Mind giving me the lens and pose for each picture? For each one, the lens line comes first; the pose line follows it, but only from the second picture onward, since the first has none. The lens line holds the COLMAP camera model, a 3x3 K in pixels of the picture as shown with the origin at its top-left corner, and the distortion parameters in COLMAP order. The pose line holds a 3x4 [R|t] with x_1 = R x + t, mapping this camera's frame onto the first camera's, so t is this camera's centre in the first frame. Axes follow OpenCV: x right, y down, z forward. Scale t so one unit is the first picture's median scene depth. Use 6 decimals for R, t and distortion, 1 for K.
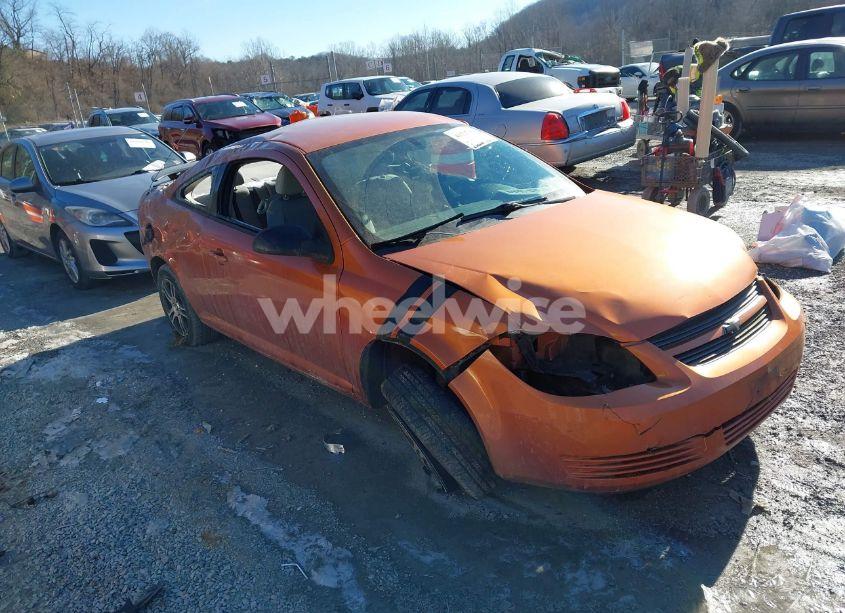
lens RADIAL K [[656.1, 0, 418.9], [0, 656.1, 306.1], [0, 0, 1]] dist [0.008107, -0.005516]
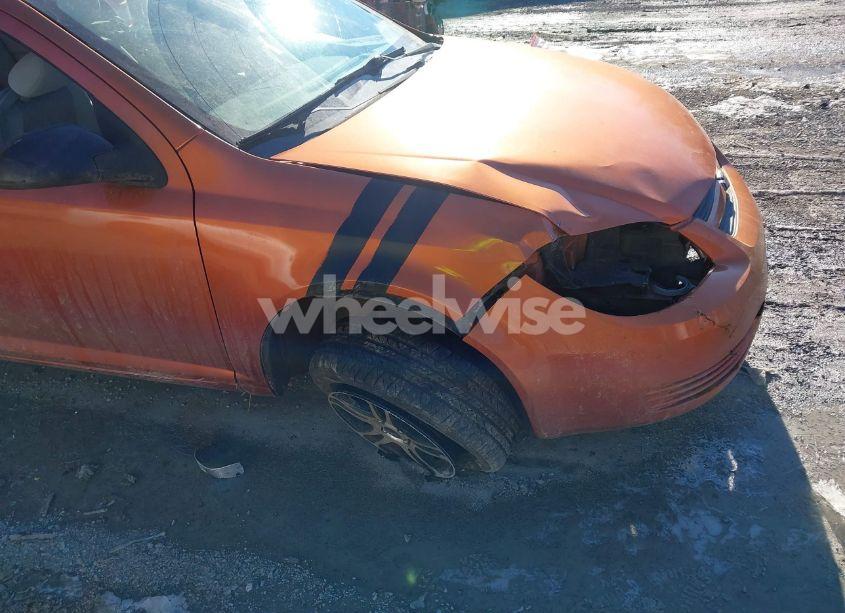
lens RADIAL K [[657.1, 0, 424.0], [0, 657.1, 329.1], [0, 0, 1]] dist [0.060991, -0.104497]
pose [[0.841790, -0.270135, 0.467350, -0.231204], [0.168159, 0.953925, 0.248495, -0.049032], [-0.512944, -0.130592, 0.848430, 0.350163]]
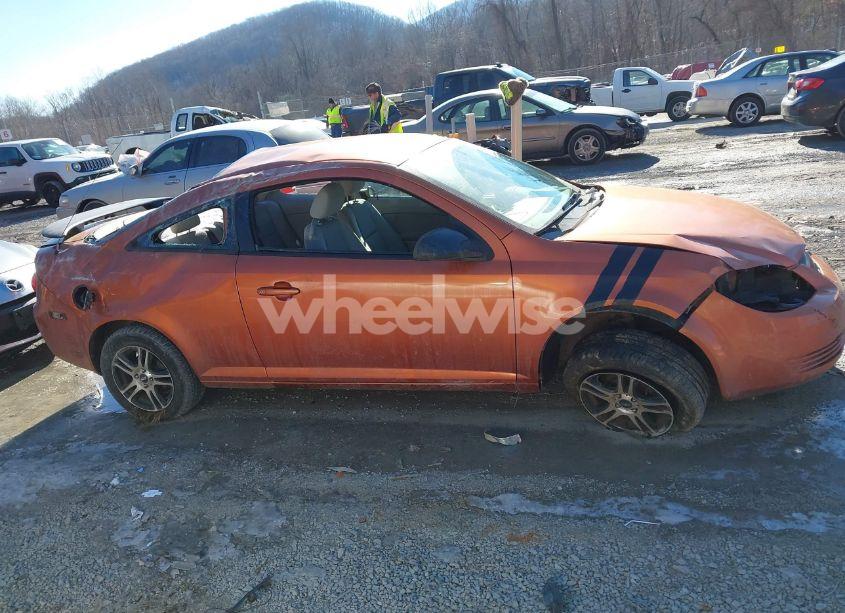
lens RADIAL K [[656.1, 0, 418.9], [0, 656.1, 306.1], [0, 0, 1]] dist [0.008107, -0.005516]
pose [[0.858480, -0.162949, 0.486272, -0.702067], [0.204028, 0.978431, -0.032327, 0.015922], [-0.470516, 0.126965, 0.873209, 0.149920]]
